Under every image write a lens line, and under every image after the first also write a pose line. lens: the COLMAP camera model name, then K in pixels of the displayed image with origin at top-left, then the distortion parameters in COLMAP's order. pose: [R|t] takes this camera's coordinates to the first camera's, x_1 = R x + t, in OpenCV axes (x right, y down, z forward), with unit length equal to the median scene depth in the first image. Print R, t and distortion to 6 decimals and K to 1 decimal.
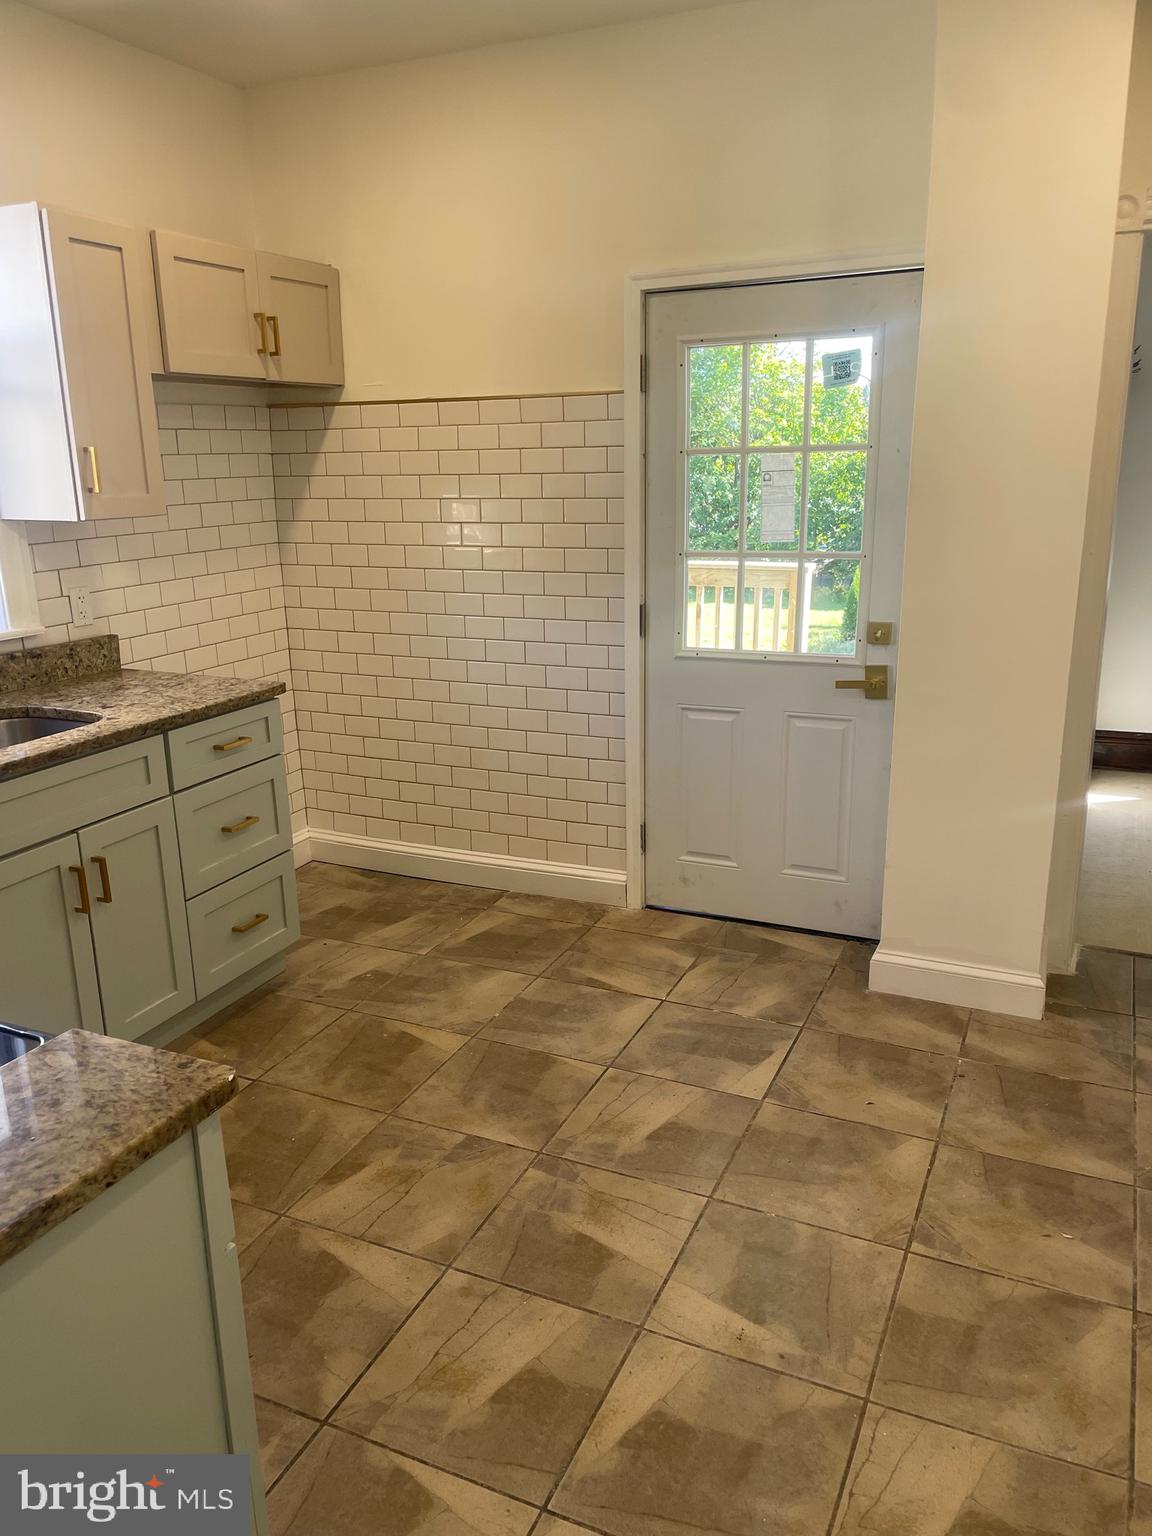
lens RADIAL K [[1161.9, 0, 569.1], [0, 1161.9, 780.8], [0, 0, 1]] dist [0.091239, -0.116486]
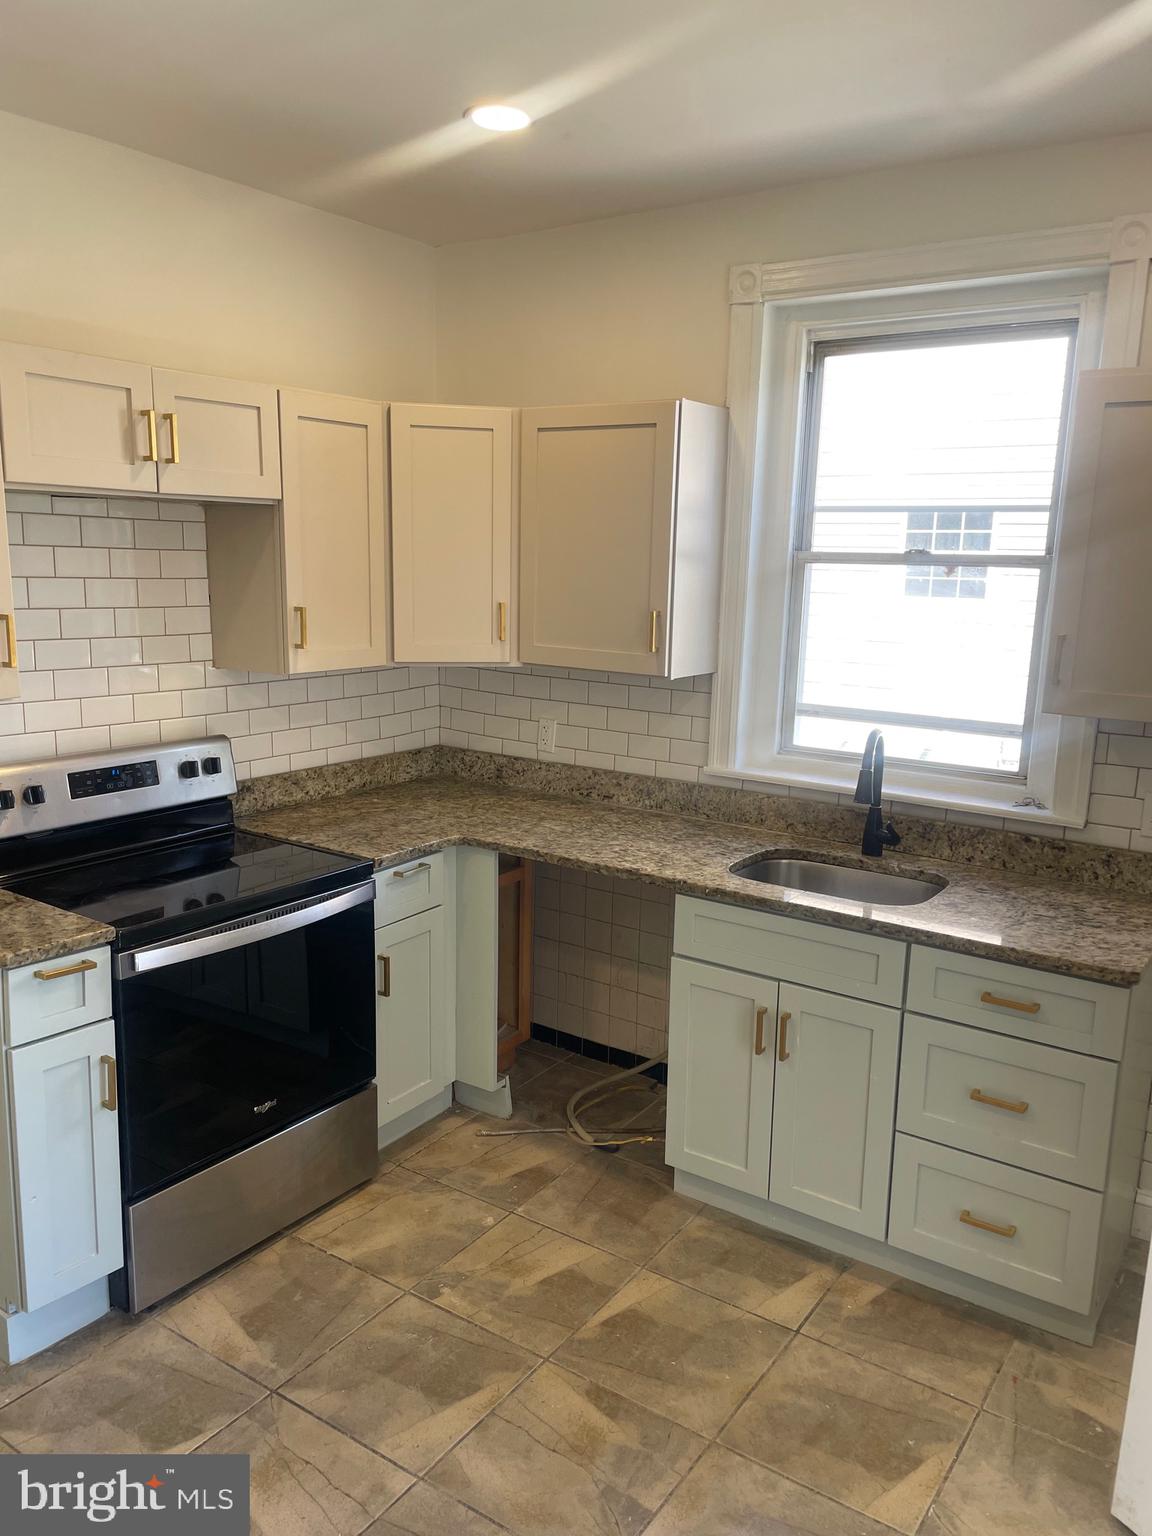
lens RADIAL K [[1161.0, 0, 574.7], [0, 1161.0, 780.6], [0, 0, 1]] dist [0.095129, -0.118184]
pose [[-0.169055, 0.206032, -0.963832, 0.586506], [-0.290800, 0.923946, 0.248512, -0.331476], [0.941730, 0.322295, -0.096283, 0.874401]]
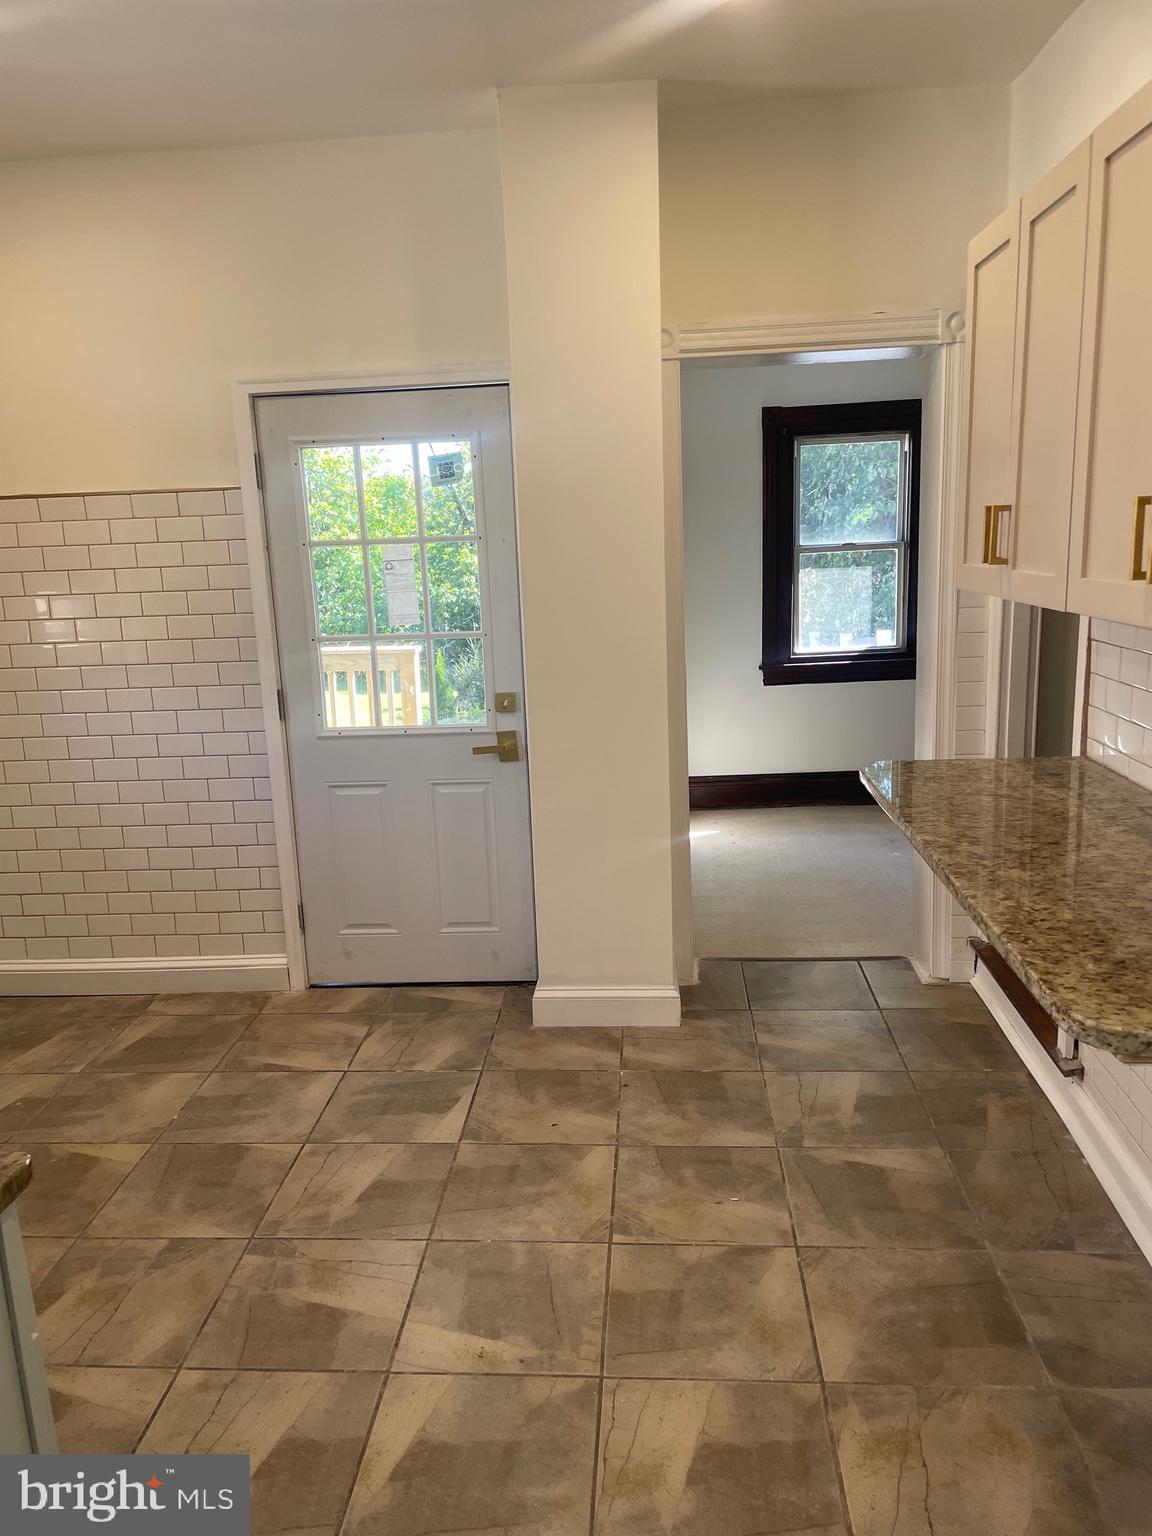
lens RADIAL K [[1161.9, 0, 569.1], [0, 1161.9, 780.8], [0, 0, 1]] dist [0.091239, -0.116486]
pose [[0.936383, -0.091246, 0.338912, -0.074703], [0.115586, 0.991920, -0.052297, 0.015620], [-0.331401, 0.088143, 0.939364, -0.060808]]
